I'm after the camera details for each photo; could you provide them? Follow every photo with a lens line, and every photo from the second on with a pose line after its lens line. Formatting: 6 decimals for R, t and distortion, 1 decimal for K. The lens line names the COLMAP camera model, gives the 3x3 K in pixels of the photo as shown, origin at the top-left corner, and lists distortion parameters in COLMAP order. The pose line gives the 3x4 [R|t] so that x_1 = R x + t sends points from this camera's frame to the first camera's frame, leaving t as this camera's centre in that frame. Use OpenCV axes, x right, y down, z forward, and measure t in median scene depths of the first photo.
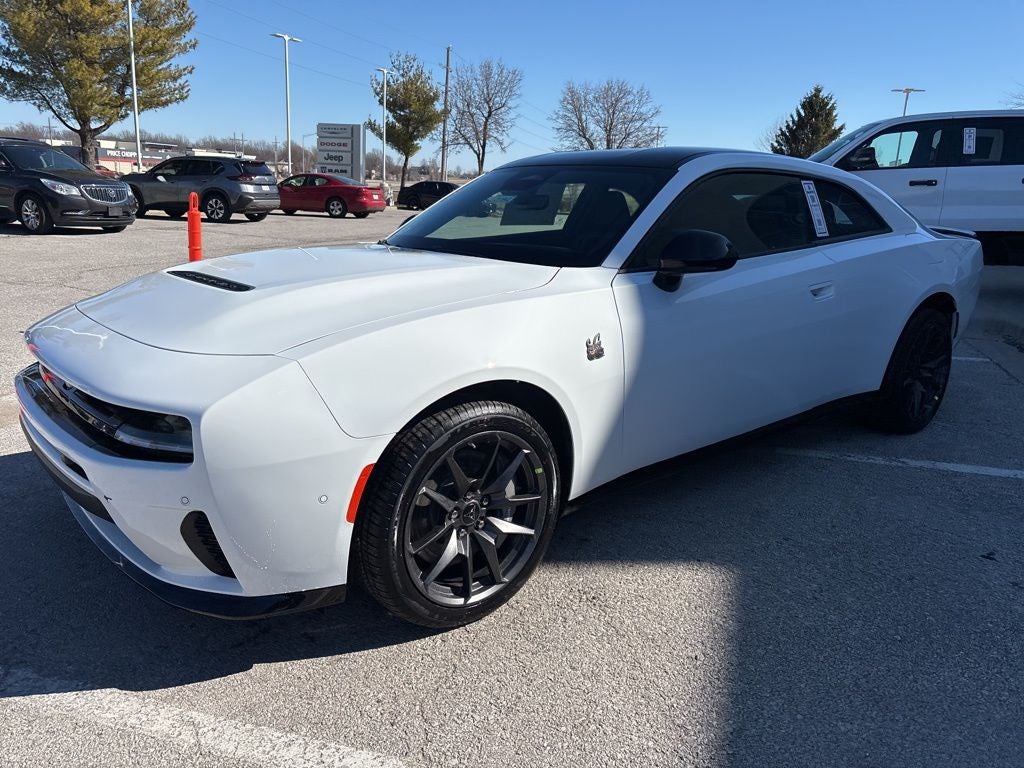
lens RADIAL K [[777.8, 0, 504.9], [0, 777.8, 380.7], [0, 0, 1]] dist [0.043897, -0.045160]
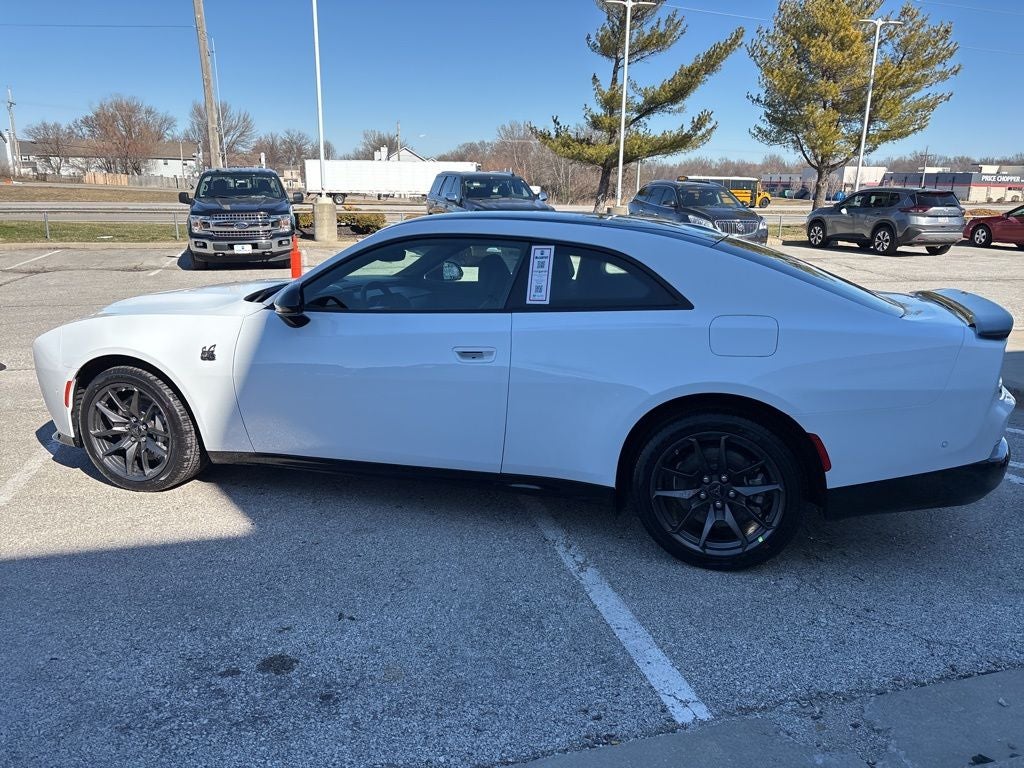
lens RADIAL K [[774.2, 0, 504.1], [0, 774.2, 382.5], [0, 0, 1]] dist [0.067749, -0.083538]
pose [[0.527520, 0.178692, -0.830537, 0.184974], [-0.201786, 0.976006, 0.081824, -0.024779], [0.825230, 0.124428, 0.550920, 0.069775]]
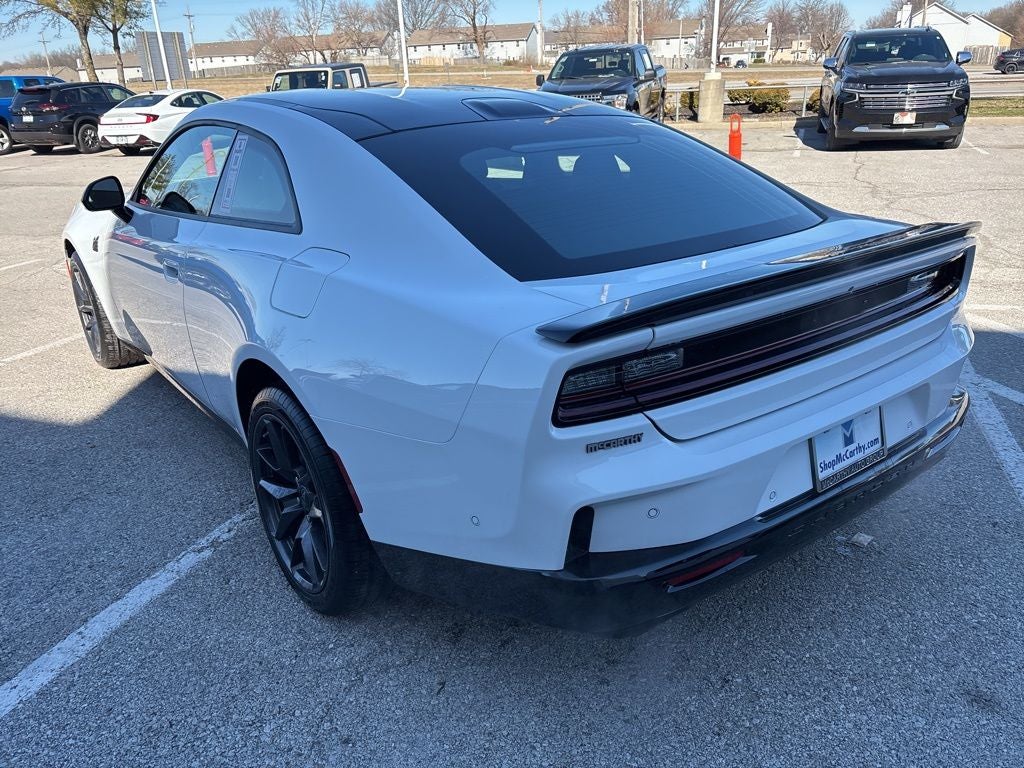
lens RADIAL K [[777.8, 0, 504.9], [0, 777.8, 380.7], [0, 0, 1]] dist [0.043897, -0.045160]
pose [[-0.052678, 0.337388, -0.939890, 0.179087], [-0.208411, 0.916757, 0.340765, -0.054198], [0.976622, 0.213834, 0.022022, 0.198323]]
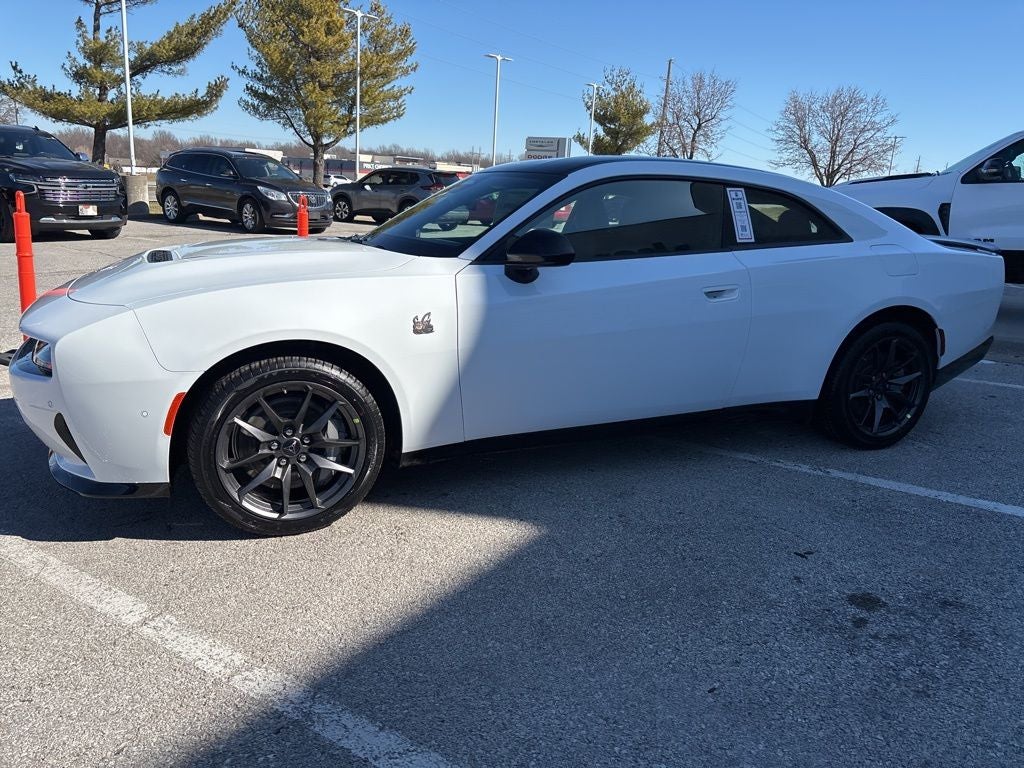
lens RADIAL K [[777.8, 0, 504.9], [0, 777.8, 380.7], [0, 0, 1]] dist [0.043897, -0.045160]
pose [[0.959124, 0.078196, -0.271967, 0.061149], [-0.082311, 0.996600, -0.003736, 0.004088], [0.270750, 0.025969, 0.962299, -0.010893]]
